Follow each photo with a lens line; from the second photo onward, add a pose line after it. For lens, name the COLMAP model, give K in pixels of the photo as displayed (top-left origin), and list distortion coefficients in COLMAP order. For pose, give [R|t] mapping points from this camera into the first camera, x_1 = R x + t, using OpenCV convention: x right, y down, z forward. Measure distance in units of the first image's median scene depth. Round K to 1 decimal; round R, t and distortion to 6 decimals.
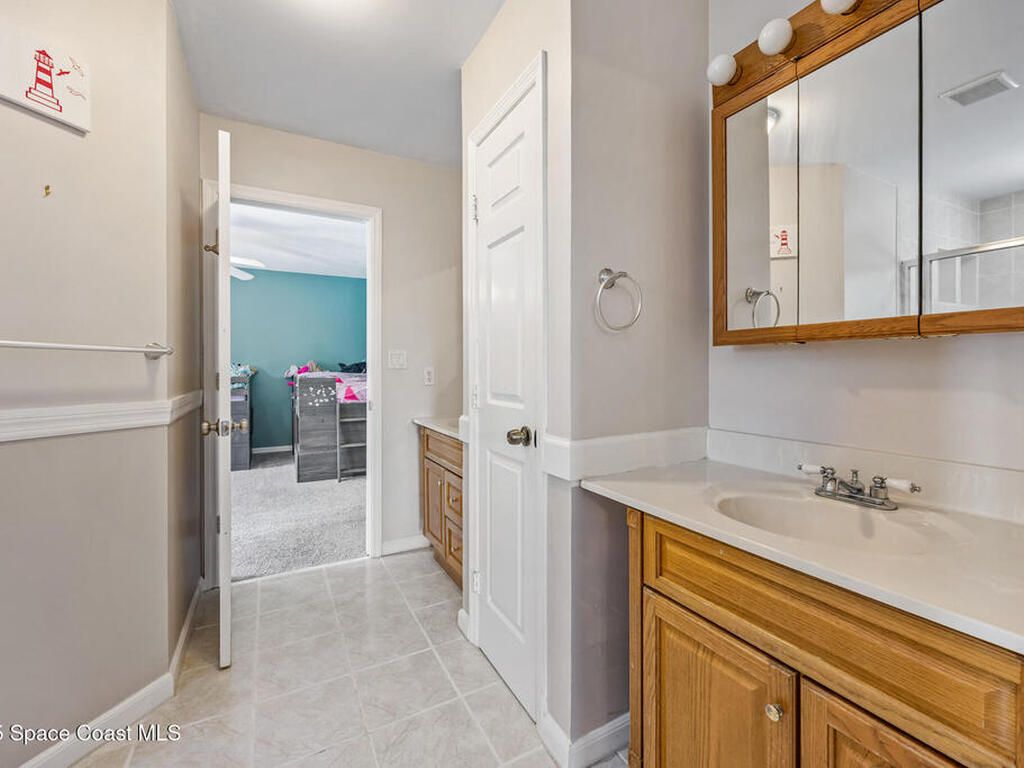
lens RADIAL K [[447.4, 0, 511.4], [0, 447.4, 380.1], [0, 0, 1]] dist [0.000881, -0.000101]
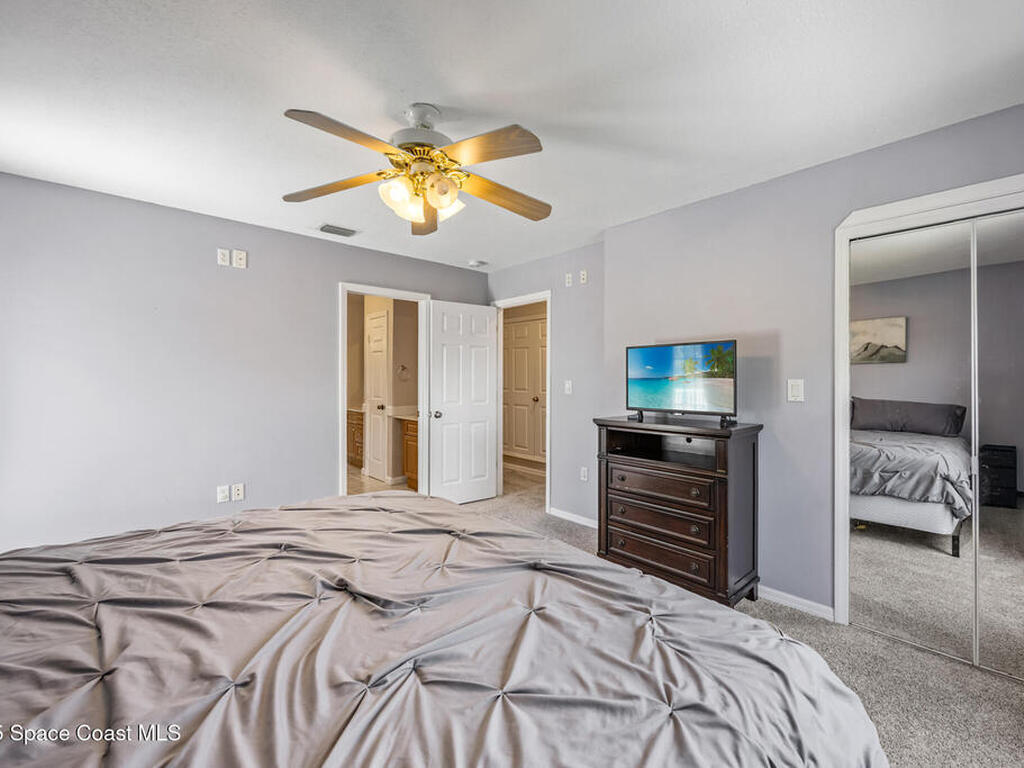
lens RADIAL K [[447.4, 0, 510.9], [0, 447.4, 378.4], [0, 0, 1]] dist [0.000881, -0.000101]
pose [[0.973547, 0.004881, 0.228434, 0.233793], [0.000714, 0.999702, -0.024406, -0.022423], [-0.228485, 0.023924, 0.973253, -3.017831]]
